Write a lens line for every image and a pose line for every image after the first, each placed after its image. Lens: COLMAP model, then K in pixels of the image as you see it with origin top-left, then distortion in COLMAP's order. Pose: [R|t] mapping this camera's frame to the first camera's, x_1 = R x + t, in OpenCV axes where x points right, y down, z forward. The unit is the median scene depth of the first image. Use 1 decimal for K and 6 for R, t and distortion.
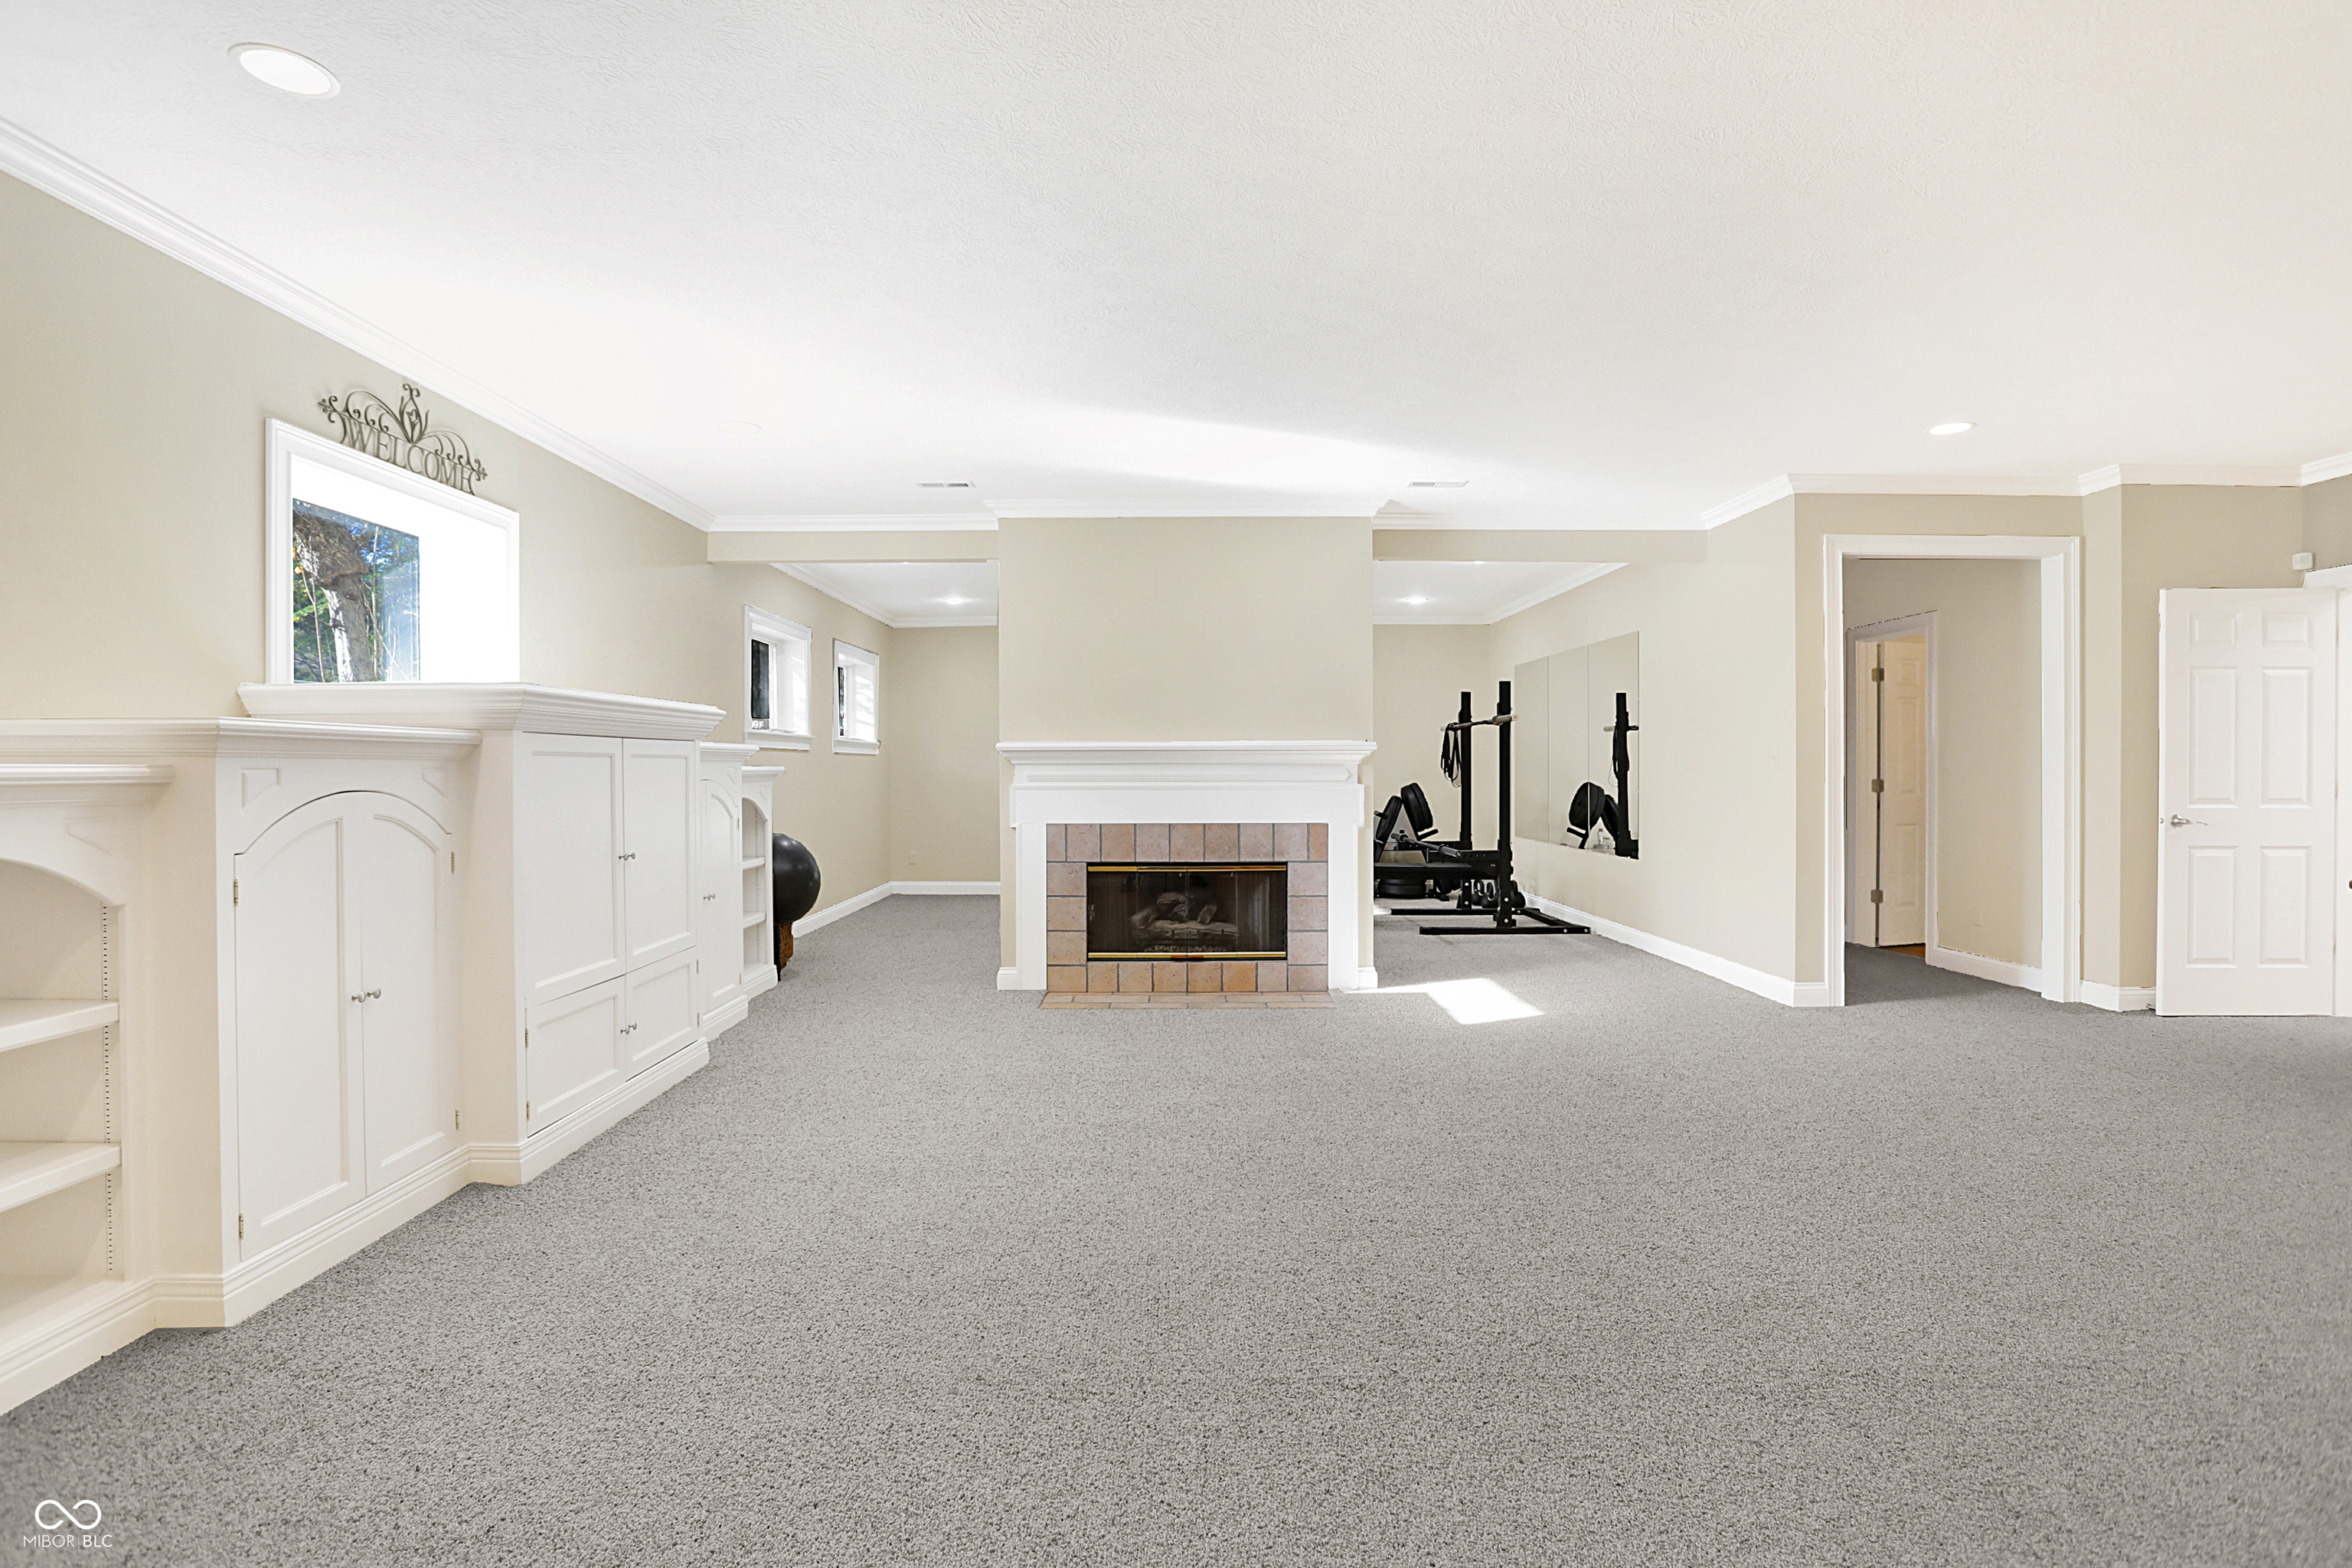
lens RADIAL K [[1204.2, 0, 1180.9], [0, 1204.2, 774.5], [0, 0, 1]] dist [-0.057076, 0.023998]
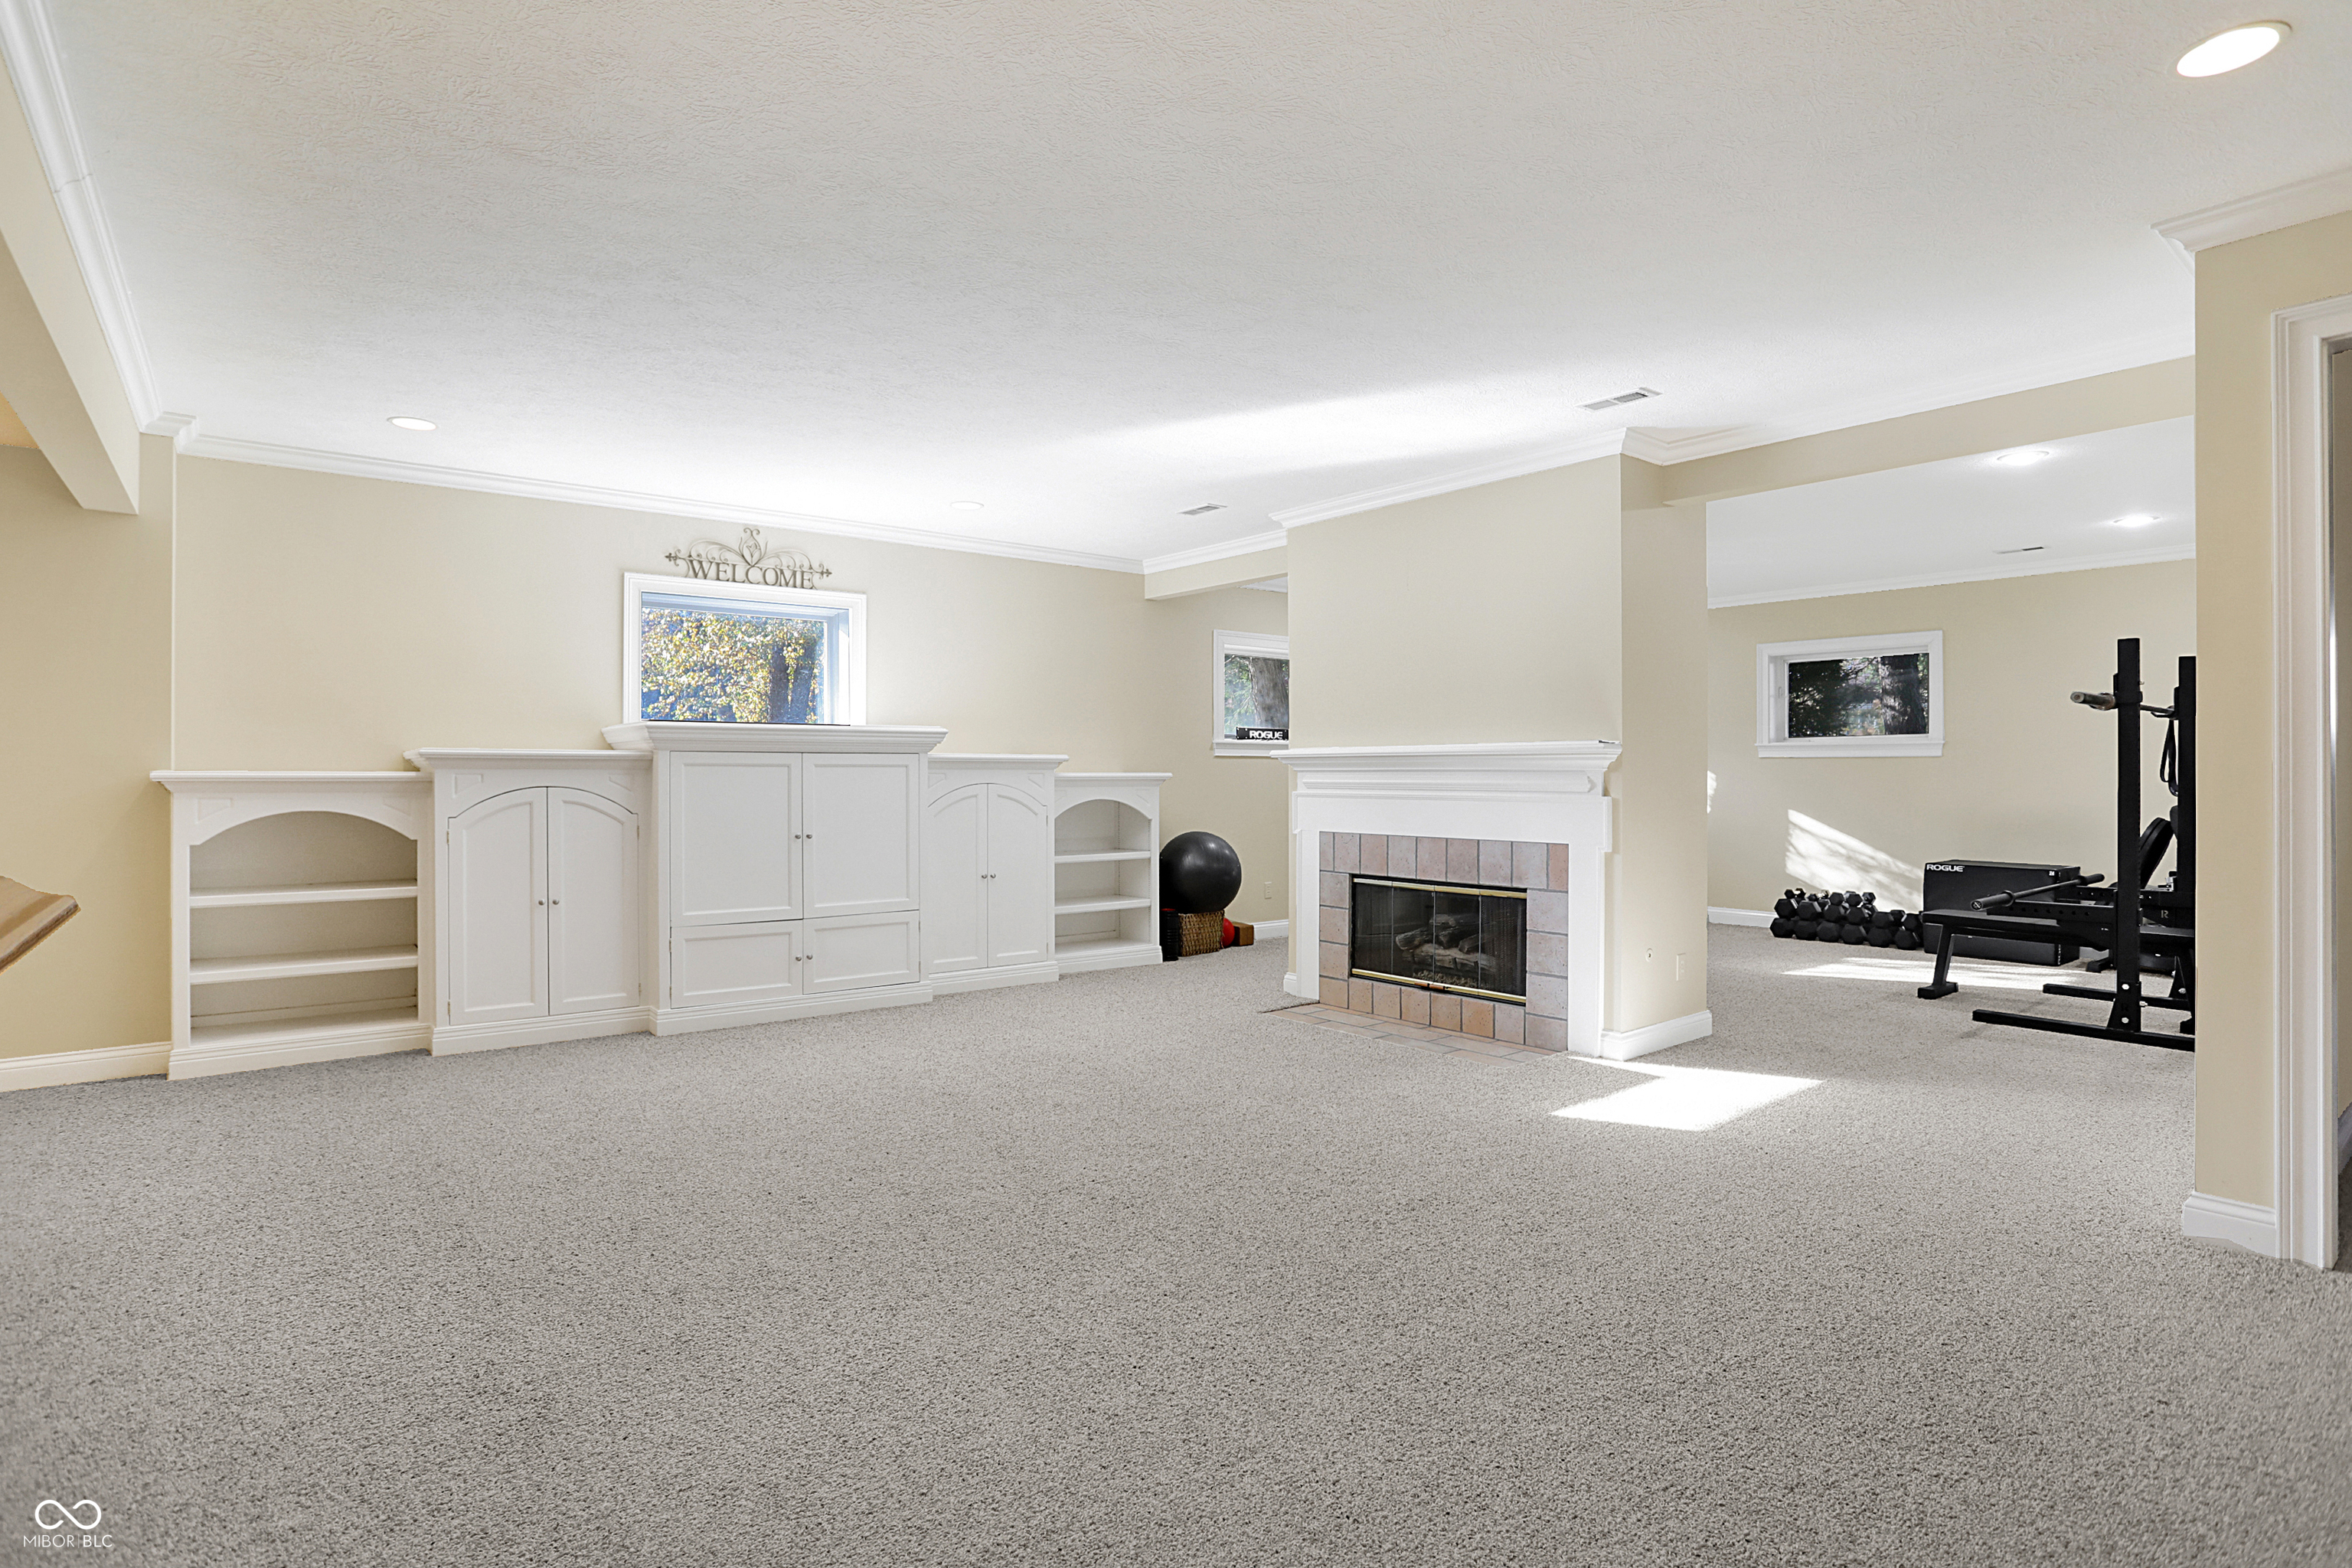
lens RADIAL K [[1204.2, 0, 1166.6], [0, 1204.2, 774.1], [0, 0, 1]] dist [-0.057076, 0.023998]
pose [[0.610336, 0.002408, -0.792139, 0.593174], [-0.005882, 0.999982, -0.001492, -0.003810], [0.792121, 0.005571, 0.610339, 0.298539]]
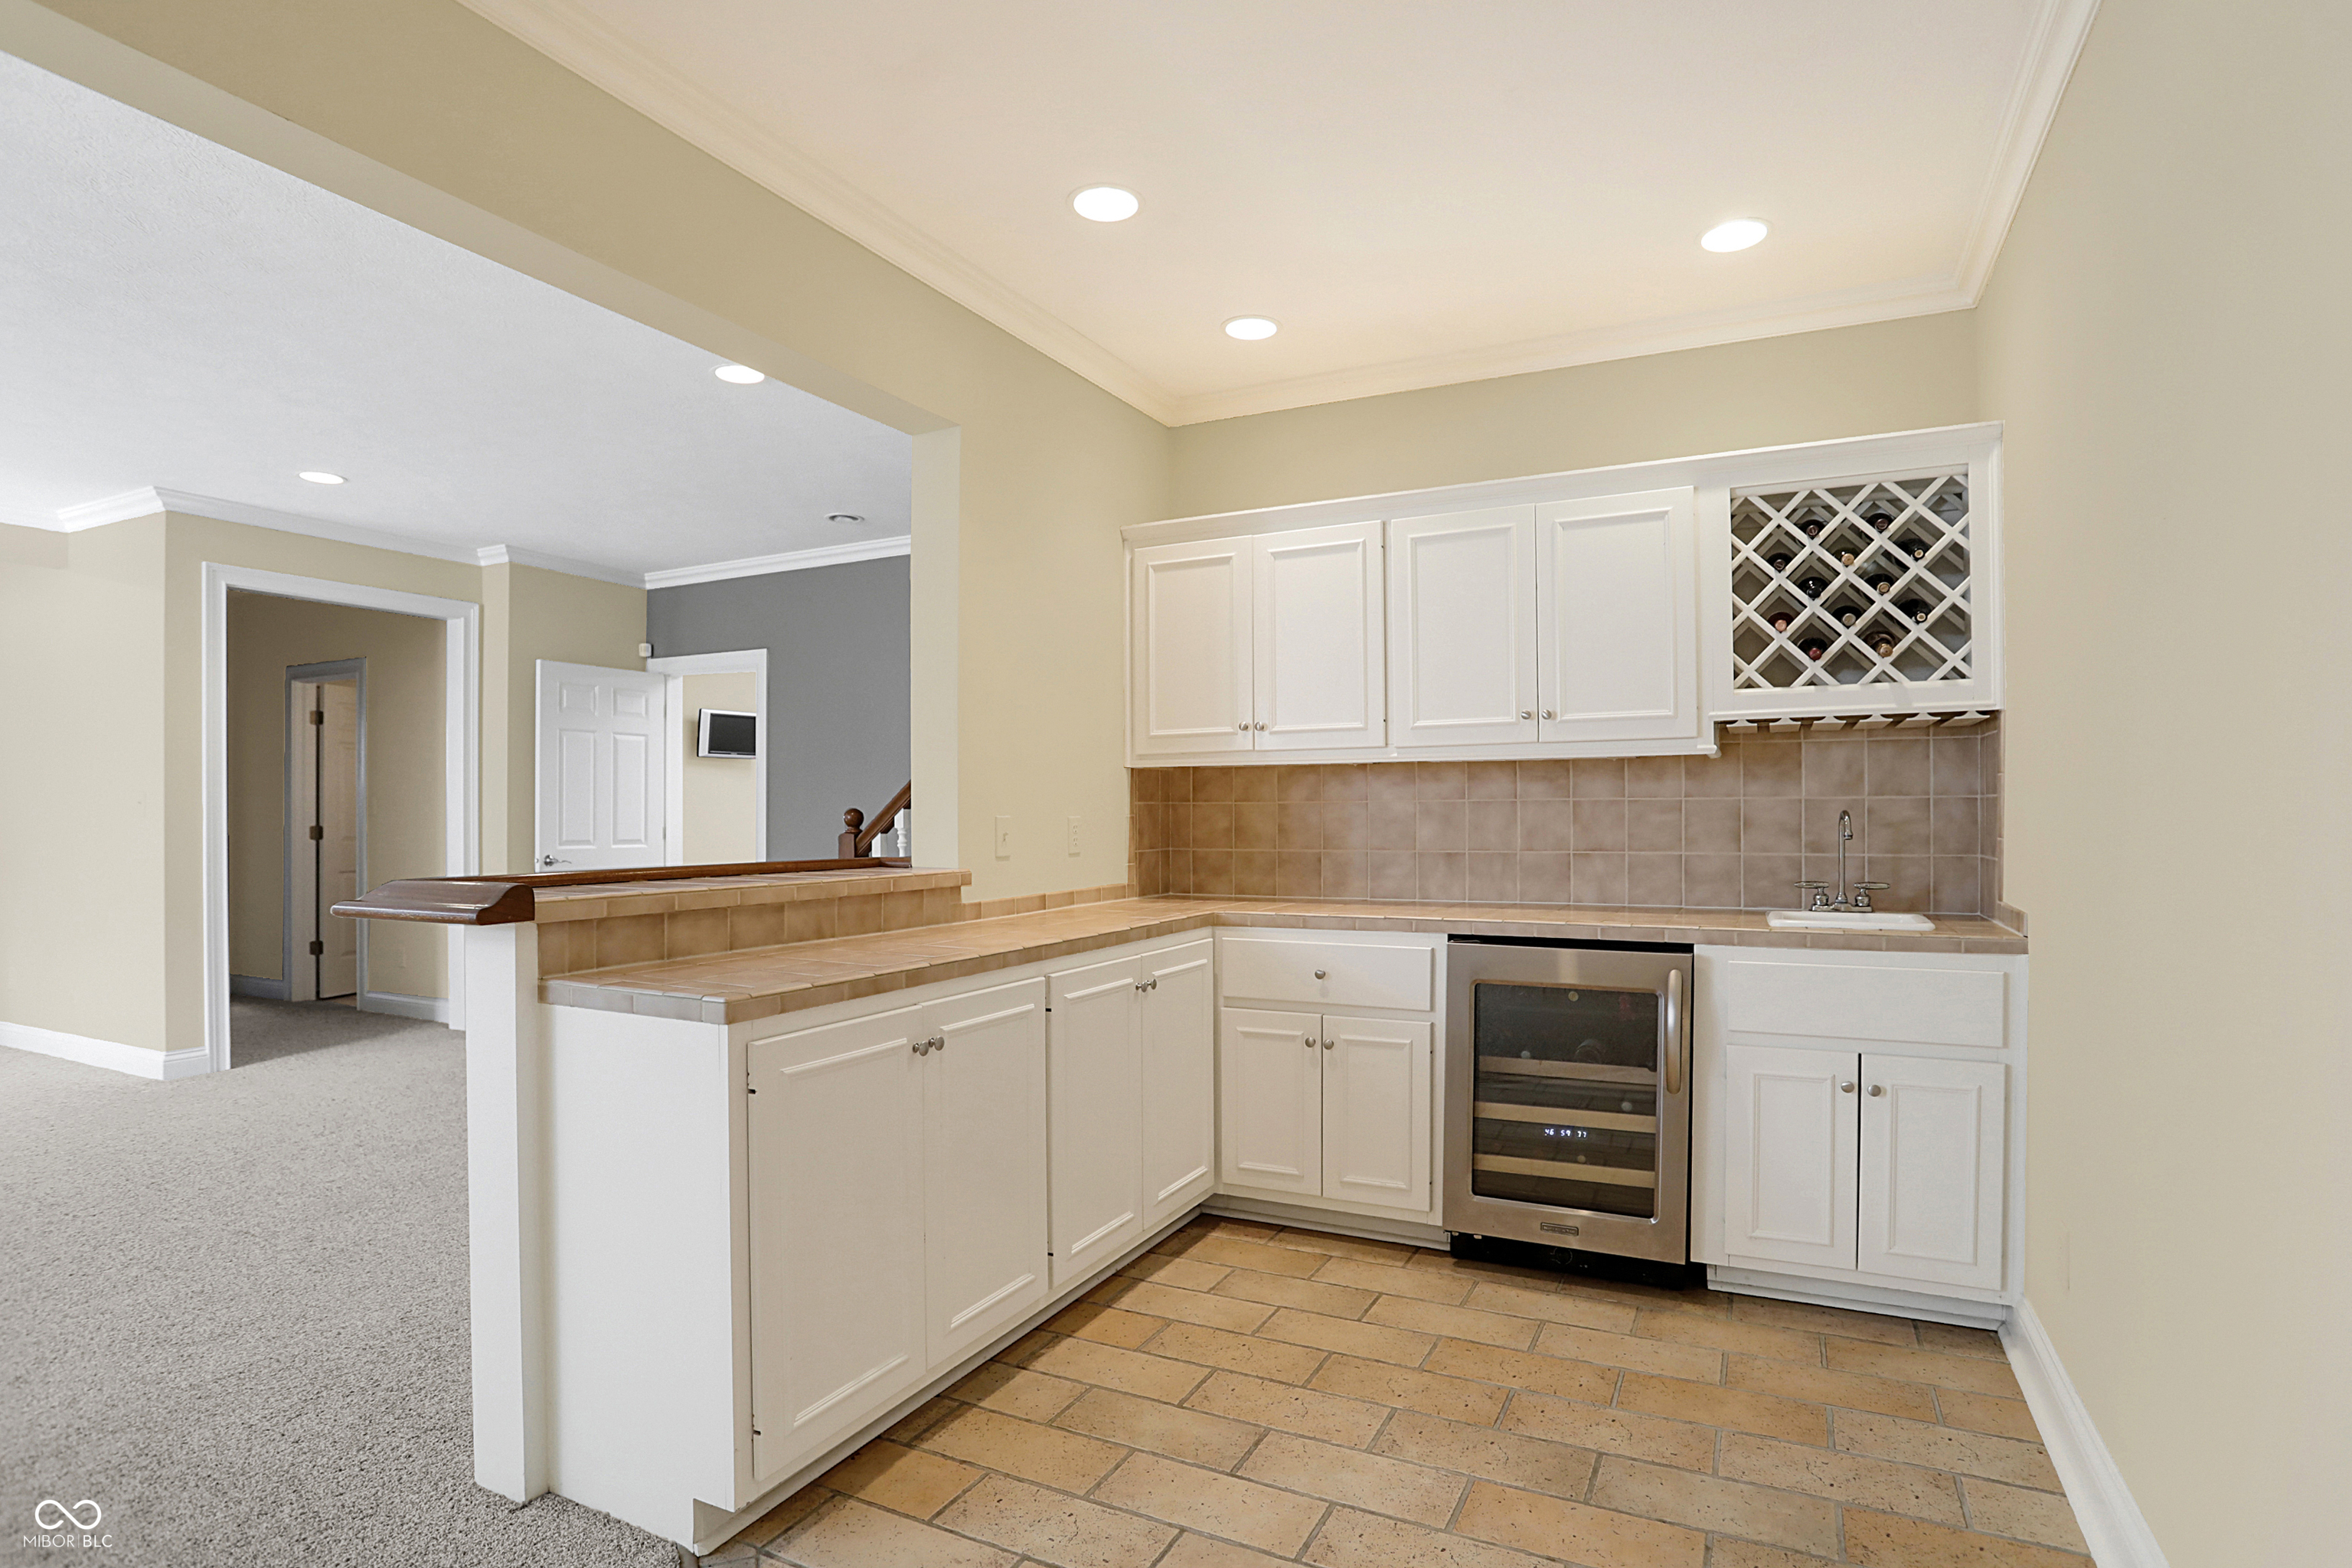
lens RADIAL K [[1204.2, 0, 1178.0], [0, 1204.2, 824.5], [0, 0, 1]] dist [-0.057076, 0.023998]
pose [[0.446477, -0.006445, 0.894772, 0.061372], [0.003159, 0.999979, 0.005626, -0.000544], [-0.894789, 0.000315, 0.446488, -0.077914]]
